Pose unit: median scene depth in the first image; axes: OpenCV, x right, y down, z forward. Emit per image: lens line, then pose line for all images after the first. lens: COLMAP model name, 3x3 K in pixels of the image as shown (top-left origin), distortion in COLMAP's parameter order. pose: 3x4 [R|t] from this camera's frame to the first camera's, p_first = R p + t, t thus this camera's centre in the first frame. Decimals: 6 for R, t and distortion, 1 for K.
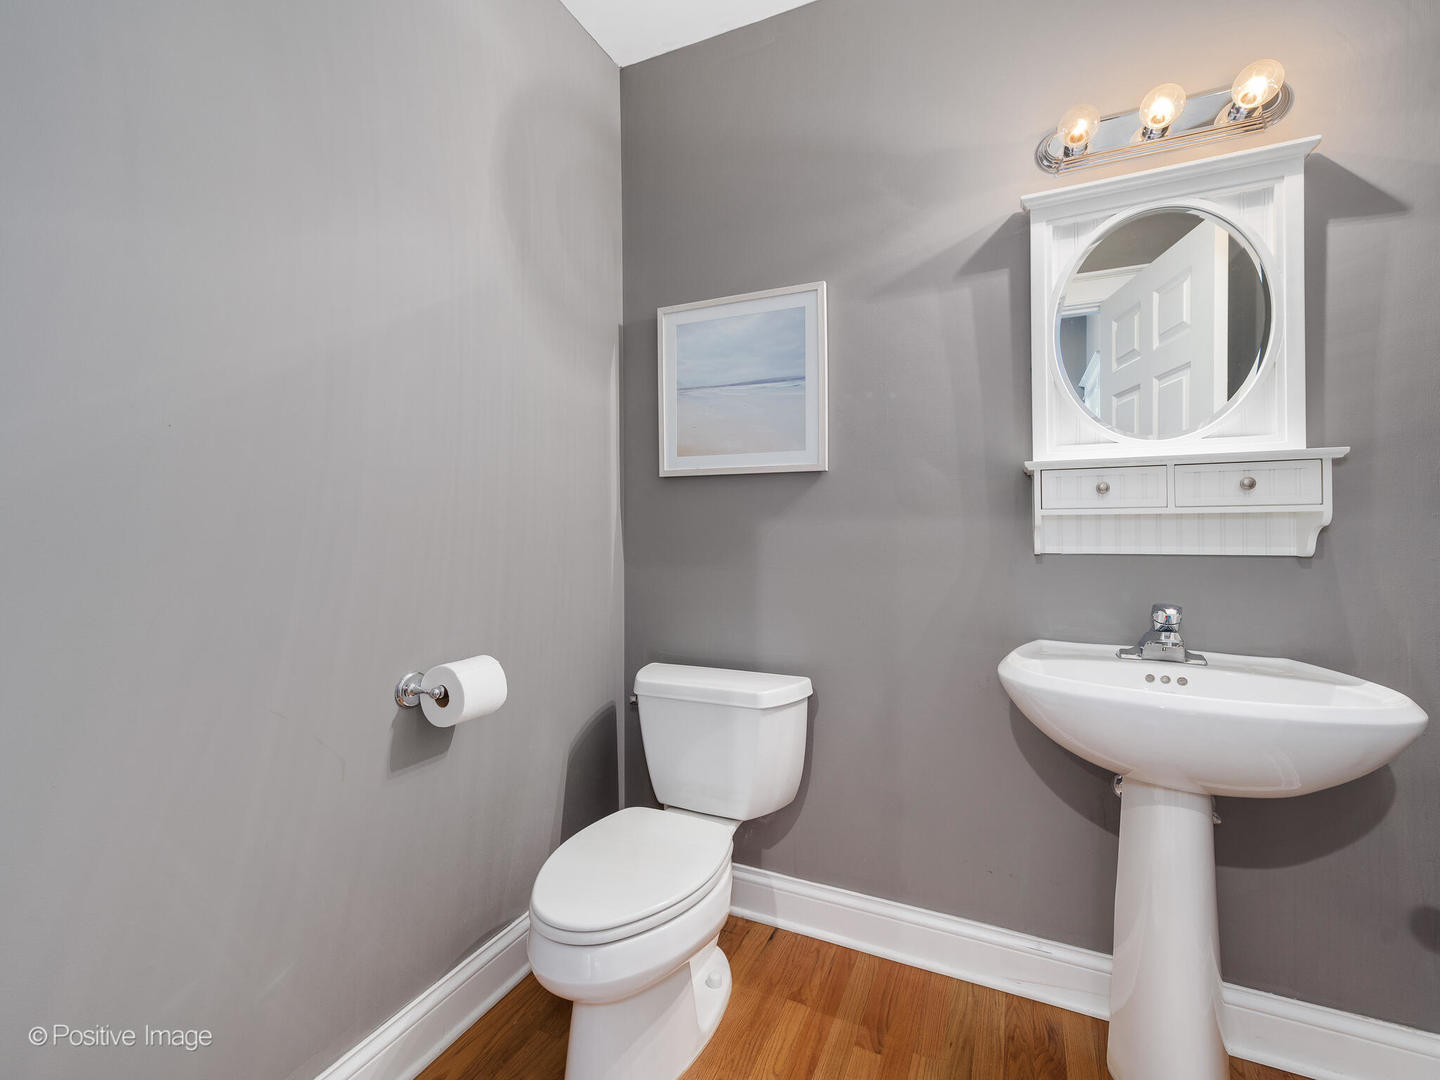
lens RADIAL K [[647.8, 0, 717.9], [0, 647.8, 531.3], [0, 0, 1]] dist [0.002076, -0.000424]
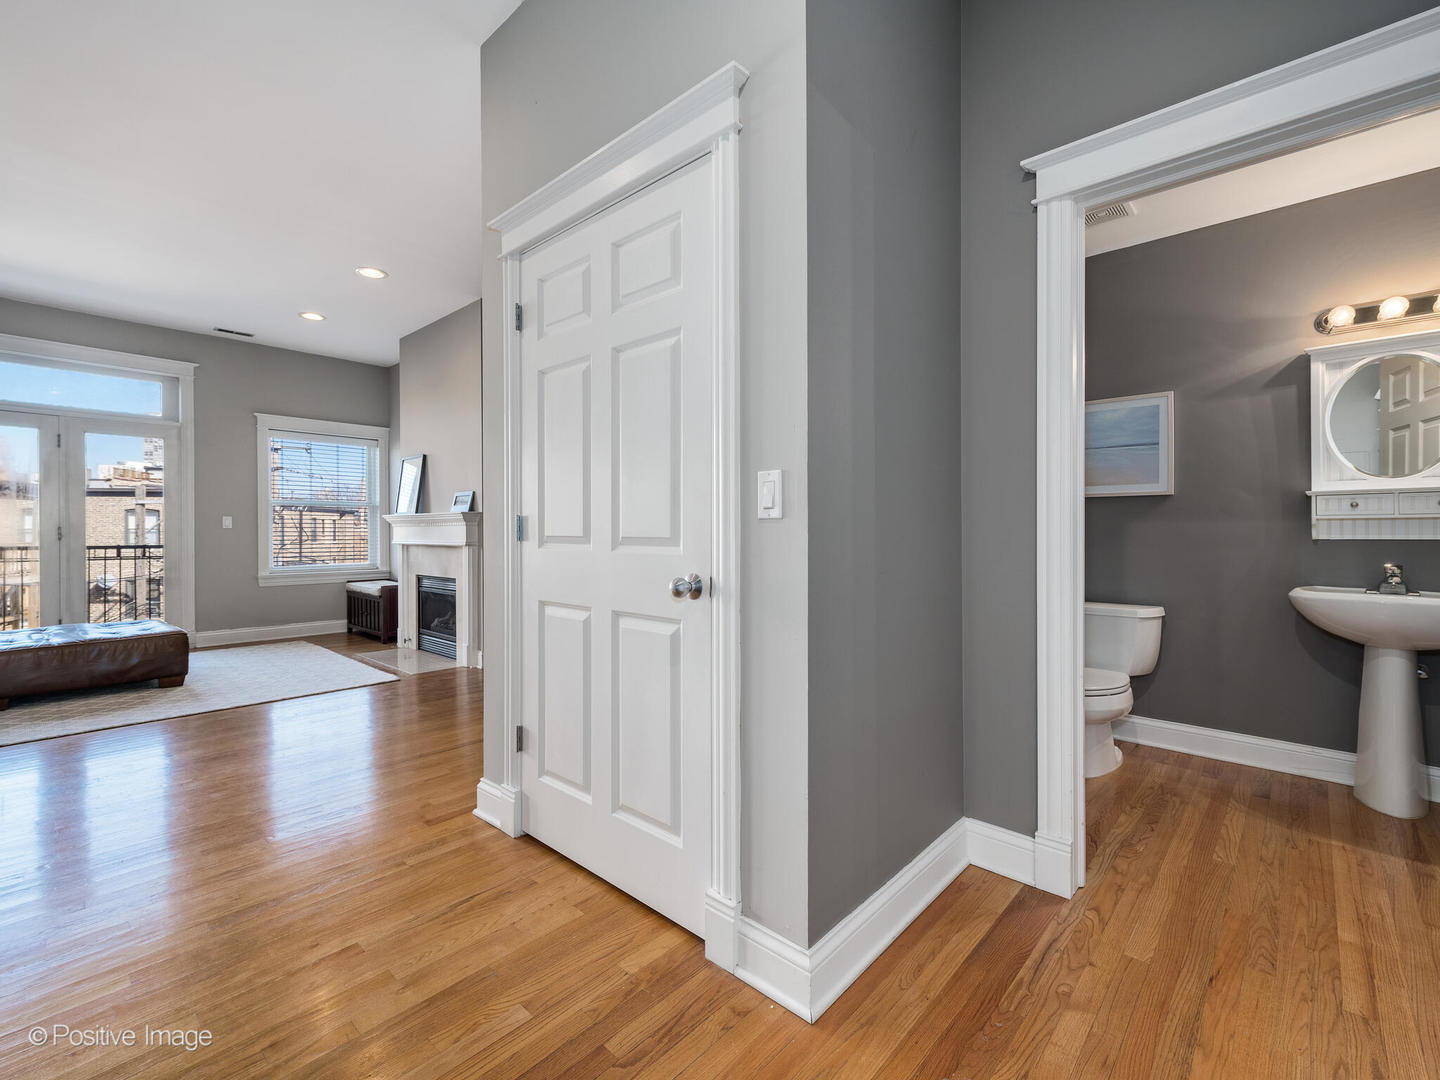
lens RADIAL K [[644.2, 0, 722.3], [0, 644.2, 535.6], [0, 0, 1]] dist [0.005138, 0.000113]
pose [[0.955453, 0.006023, -0.295081, -0.582035], [-0.004903, 0.999978, 0.004535, 0.024542], [0.295102, -0.002887, 0.955461, -1.277587]]
